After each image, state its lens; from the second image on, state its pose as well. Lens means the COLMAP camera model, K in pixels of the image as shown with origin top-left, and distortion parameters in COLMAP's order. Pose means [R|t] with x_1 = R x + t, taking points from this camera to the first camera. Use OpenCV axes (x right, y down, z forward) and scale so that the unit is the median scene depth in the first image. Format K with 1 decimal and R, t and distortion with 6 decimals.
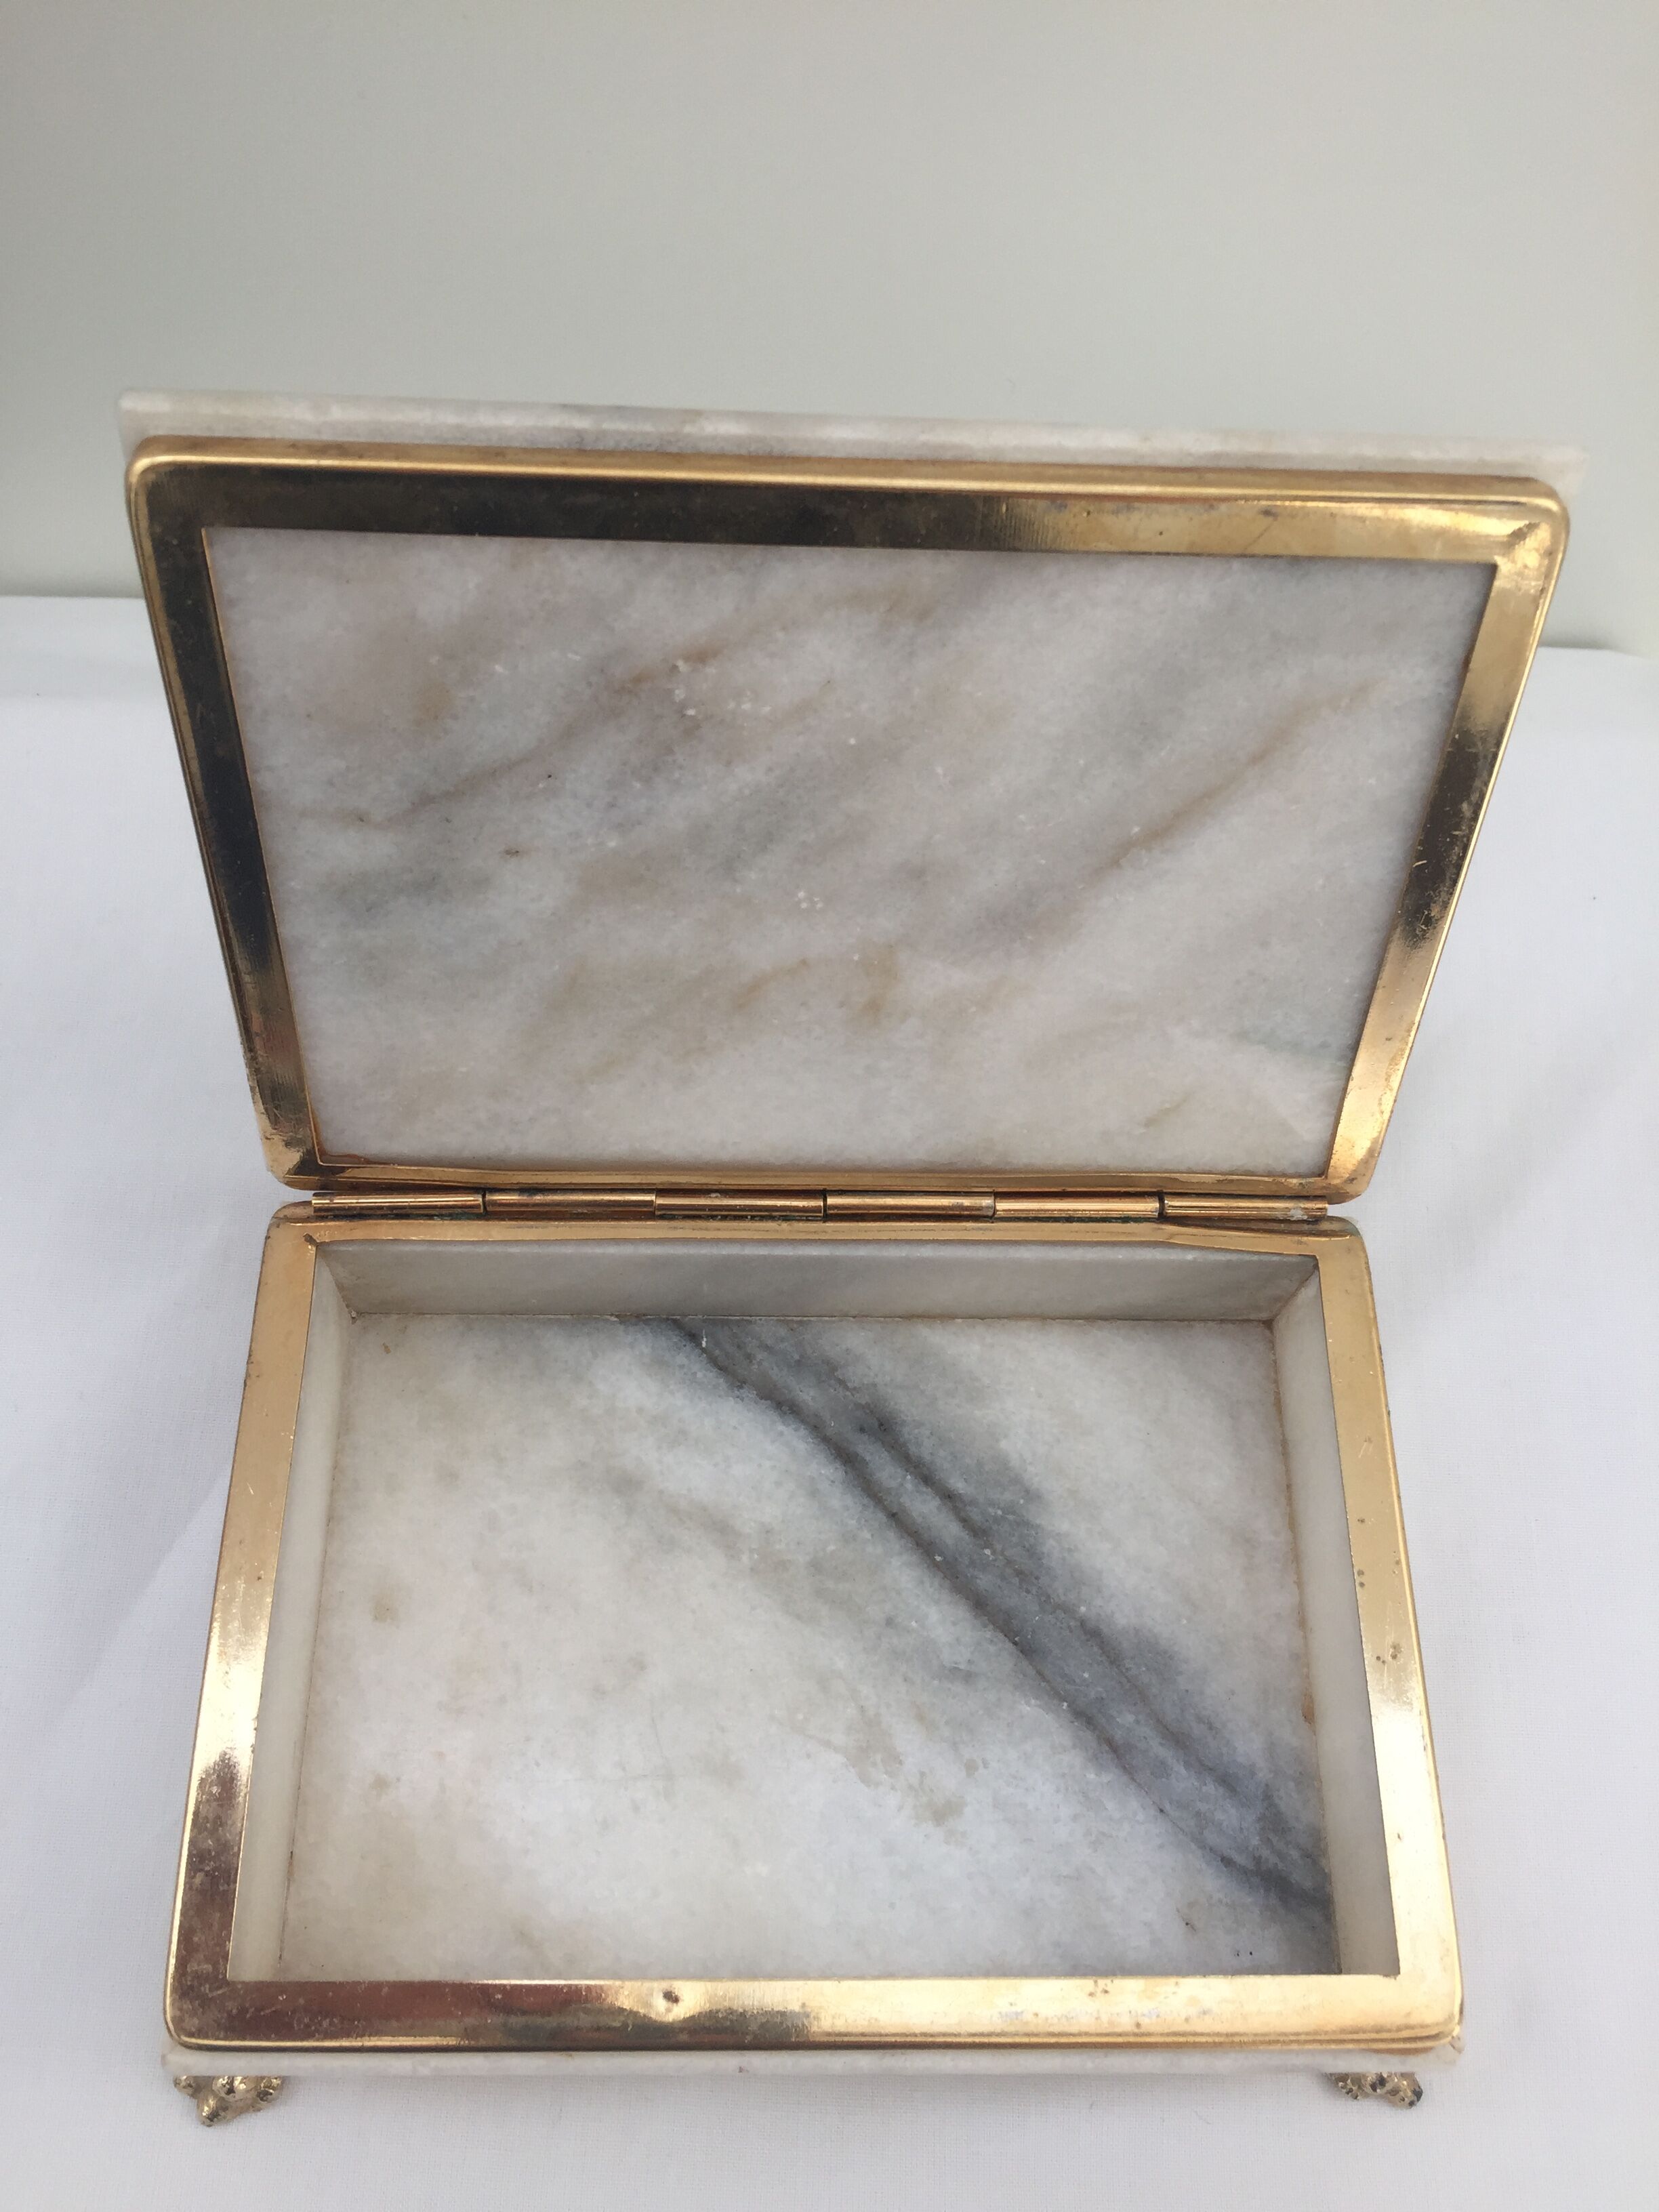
lens RADIAL K [[1925.7, 0, 837.2], [0, 1925.7, 1083.6], [0, 0, 1]] dist [0.061120, -0.113076]
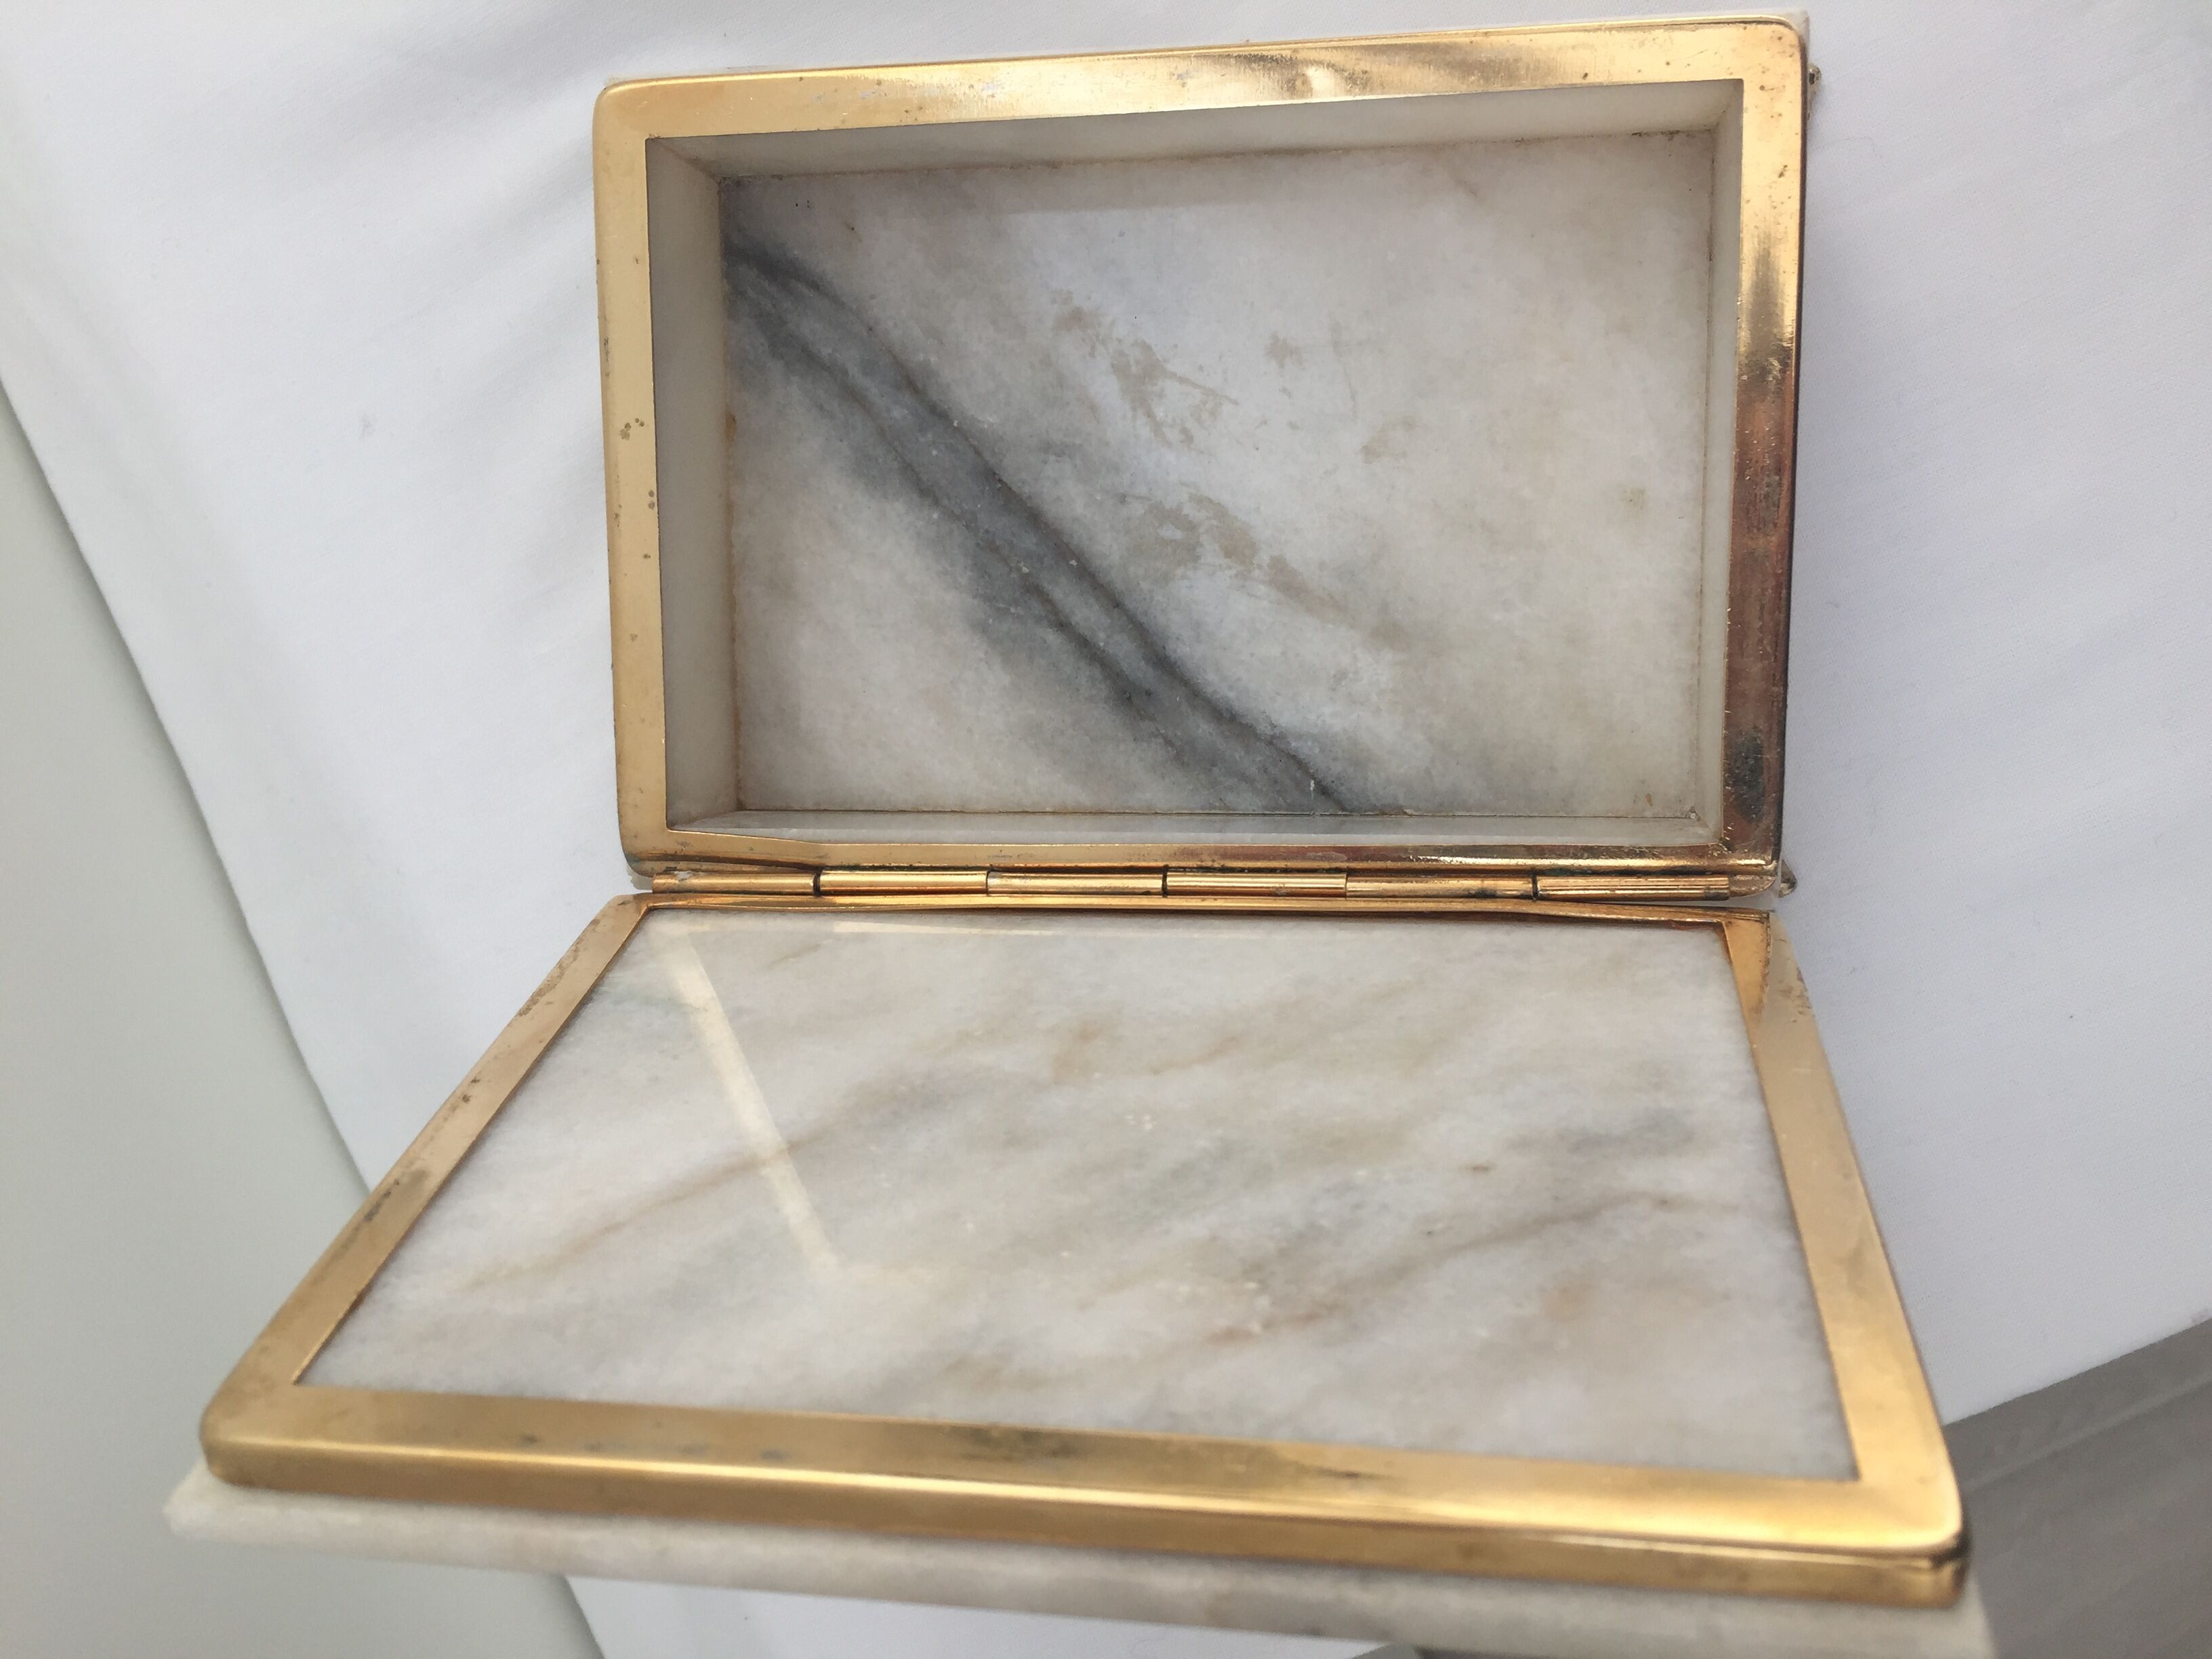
lens RADIAL K [[1925.7, 0, 1113.8], [0, 1925.7, 877.2], [0, 0, 1]] dist [0.061120, -0.113076]
pose [[-0.992294, -0.008432, 0.123616, -0.101463], [0.050793, -0.937678, 0.343772, -0.271919], [0.113013, 0.347402, 0.930881, 0.134476]]
